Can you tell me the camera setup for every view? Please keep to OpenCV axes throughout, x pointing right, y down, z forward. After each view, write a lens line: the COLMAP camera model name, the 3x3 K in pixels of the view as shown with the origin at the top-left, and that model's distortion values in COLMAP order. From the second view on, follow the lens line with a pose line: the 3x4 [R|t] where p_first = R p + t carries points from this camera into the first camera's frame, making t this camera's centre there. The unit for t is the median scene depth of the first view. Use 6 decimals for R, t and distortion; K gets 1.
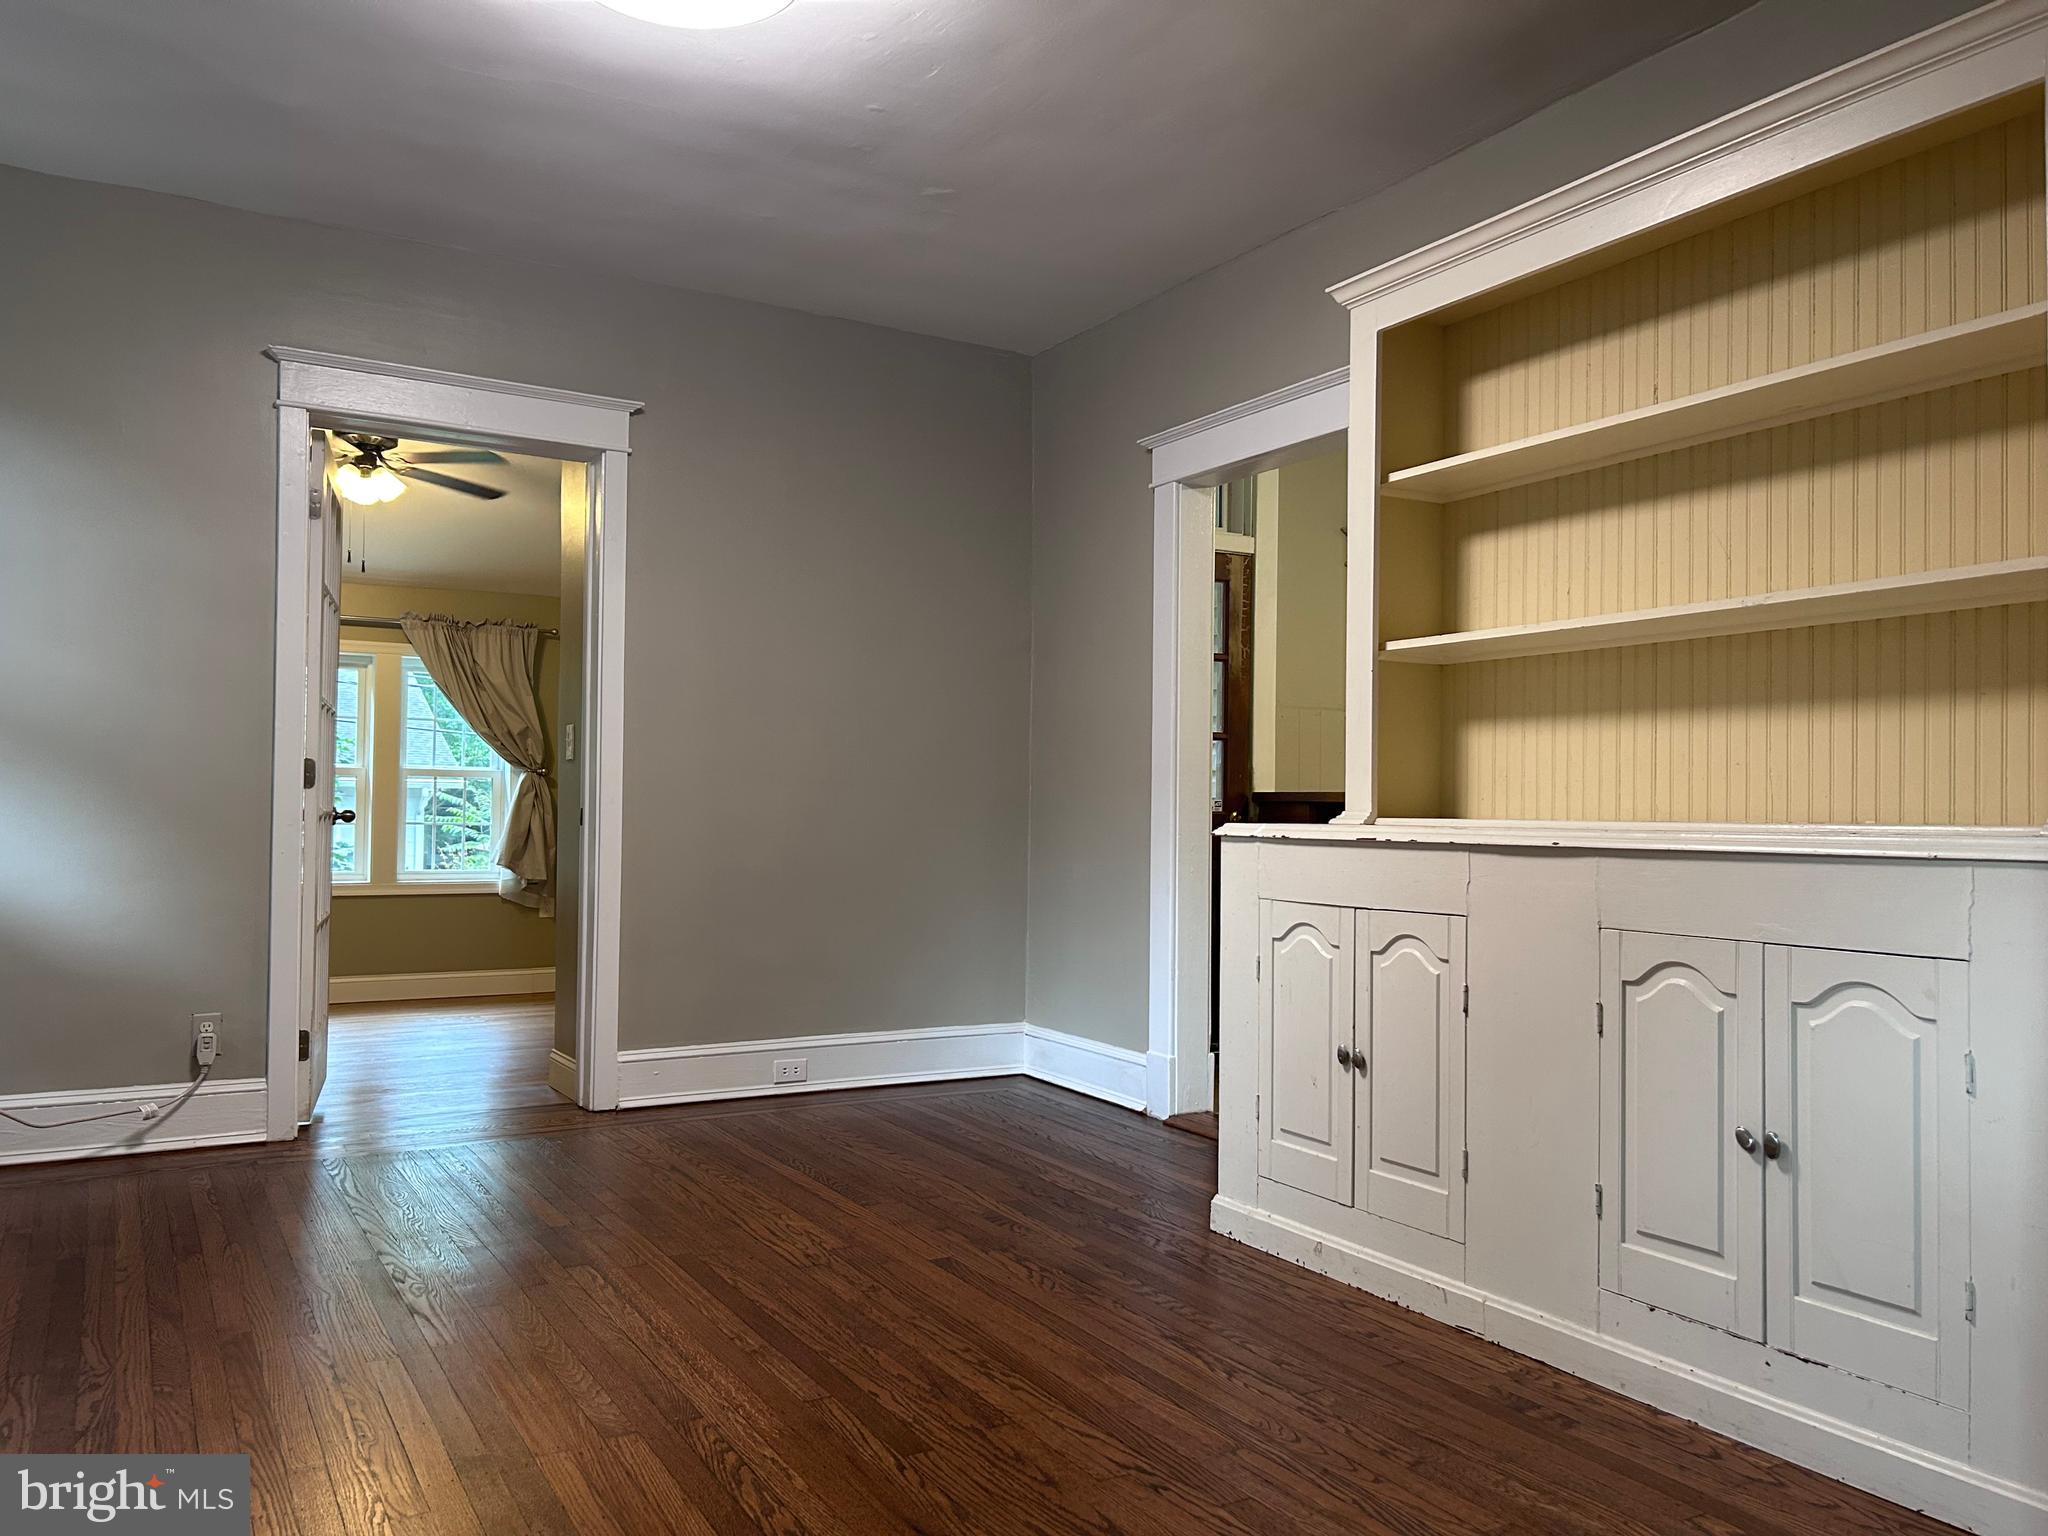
lens RADIAL K [[1550.3, 0, 1028.0], [0, 1550.3, 788.5], [0, 0, 1]] dist [0.027327, -0.019963]
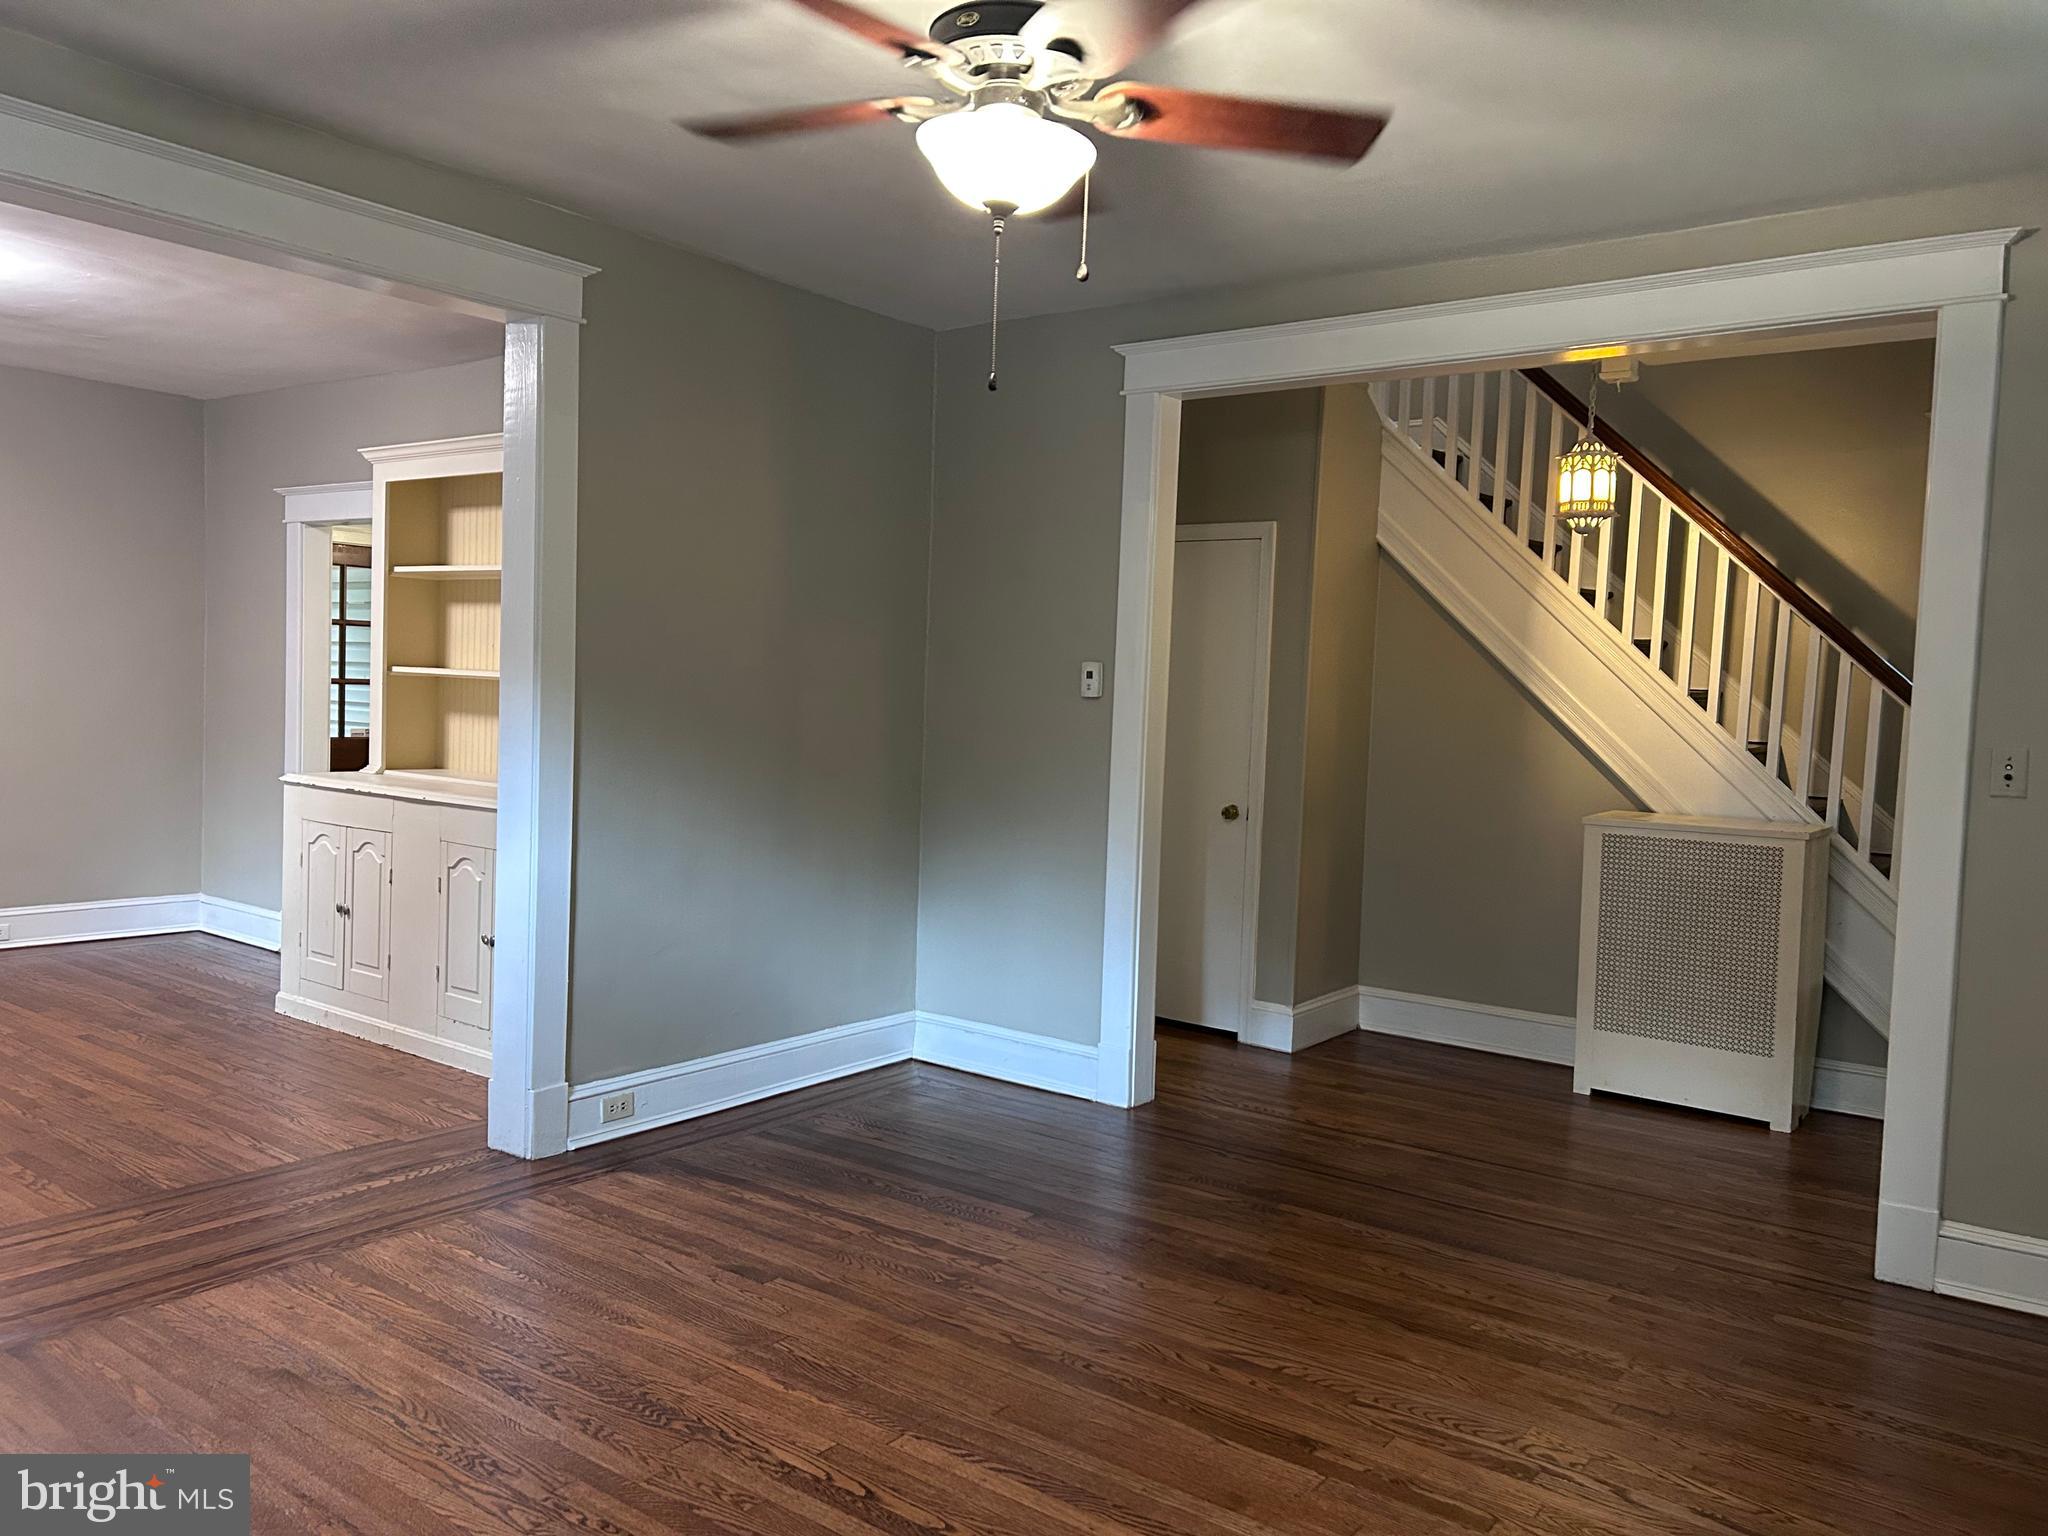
lens RADIAL K [[1550.3, 0, 1014.4], [0, 1550.3, 770.0], [0, 0, 1]] dist [0.027327, -0.019963]
pose [[0.923130, 0.001429, 0.384485, 0.148777], [-0.031879, 0.996834, 0.072836, -0.092700], [-0.383163, -0.079494, 0.920254, -0.611535]]
